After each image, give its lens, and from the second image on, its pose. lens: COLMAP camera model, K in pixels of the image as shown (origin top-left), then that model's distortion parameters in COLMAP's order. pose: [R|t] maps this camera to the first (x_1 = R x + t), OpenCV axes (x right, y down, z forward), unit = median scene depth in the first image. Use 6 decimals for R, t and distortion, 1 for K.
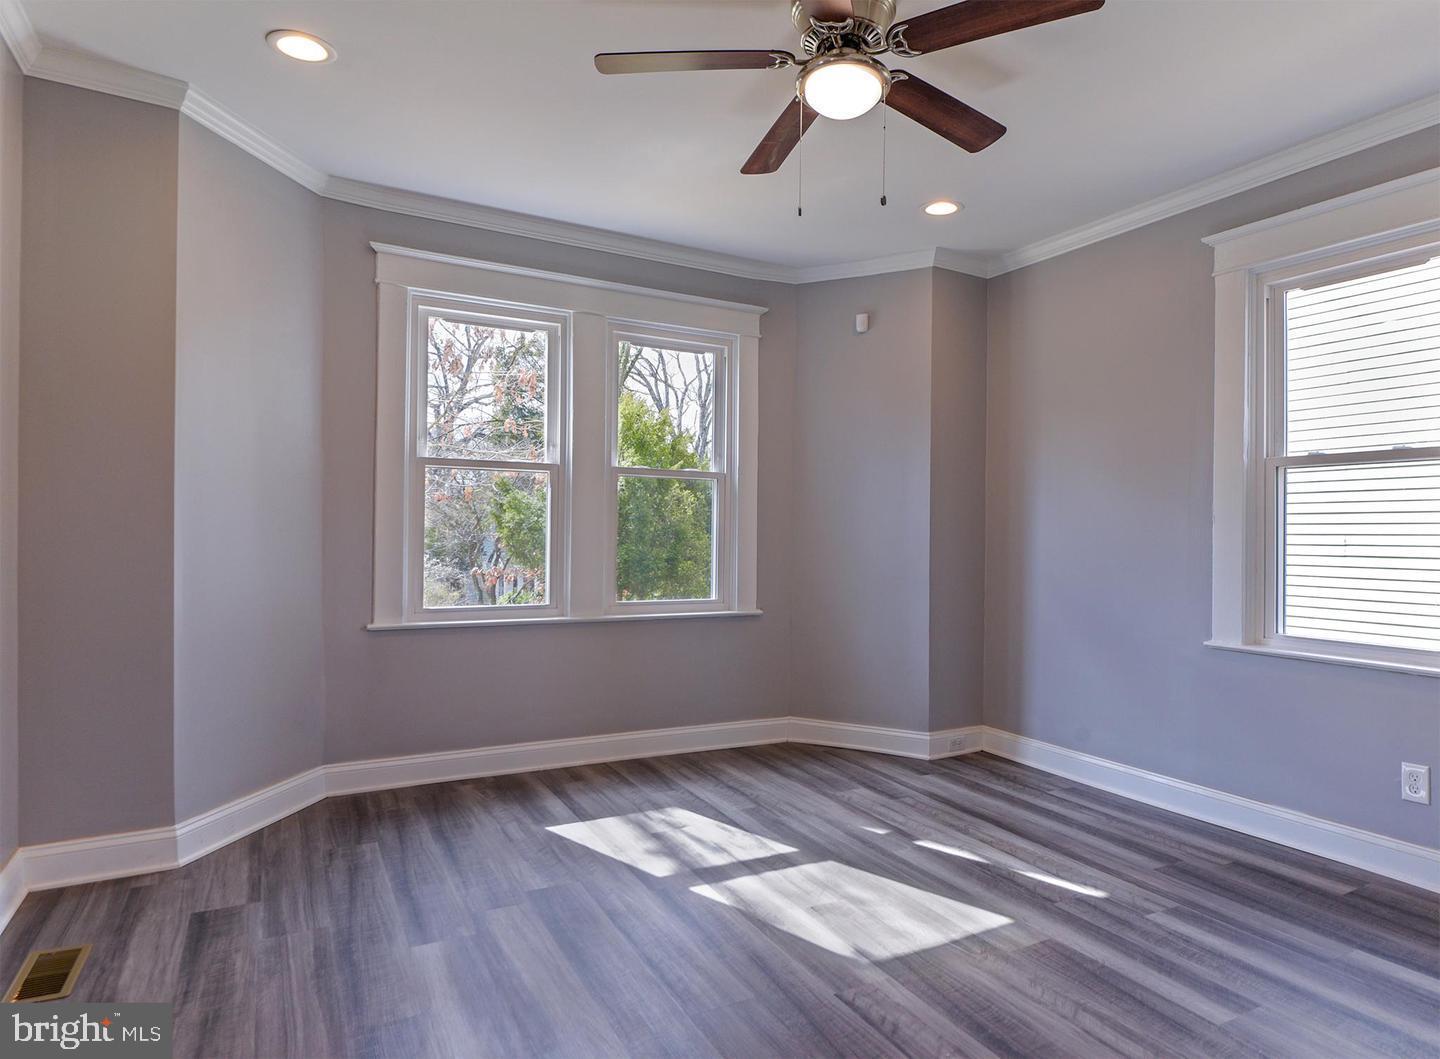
lens RADIAL K [[853.7, 0, 753.8], [0, 853.7, 530.4], [0, 0, 1]] dist [0.018392, -0.024410]
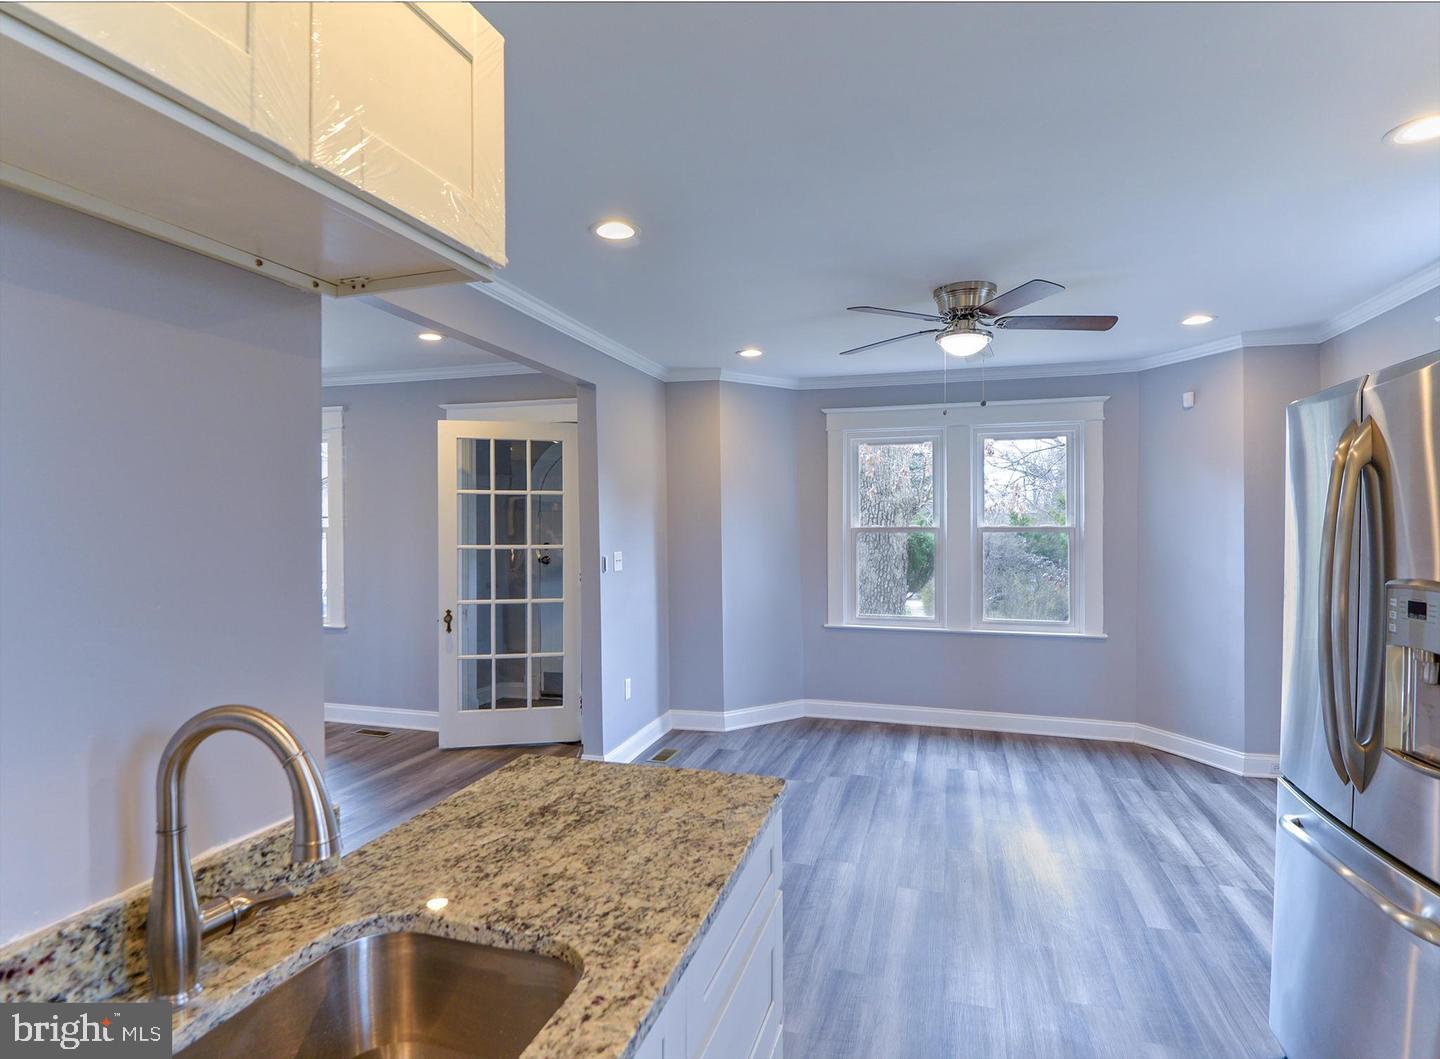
lens RADIAL K [[776.3, 0, 693.3], [0, 776.3, 535.6], [0, 0, 1]] dist [-0.002031, -0.001074]
pose [[0.683941, -0.009006, -0.729482, 0.564713], [0.011757, 0.999930, -0.001323, -0.079375], [0.729443, -0.007672, 0.683999, -0.315510]]
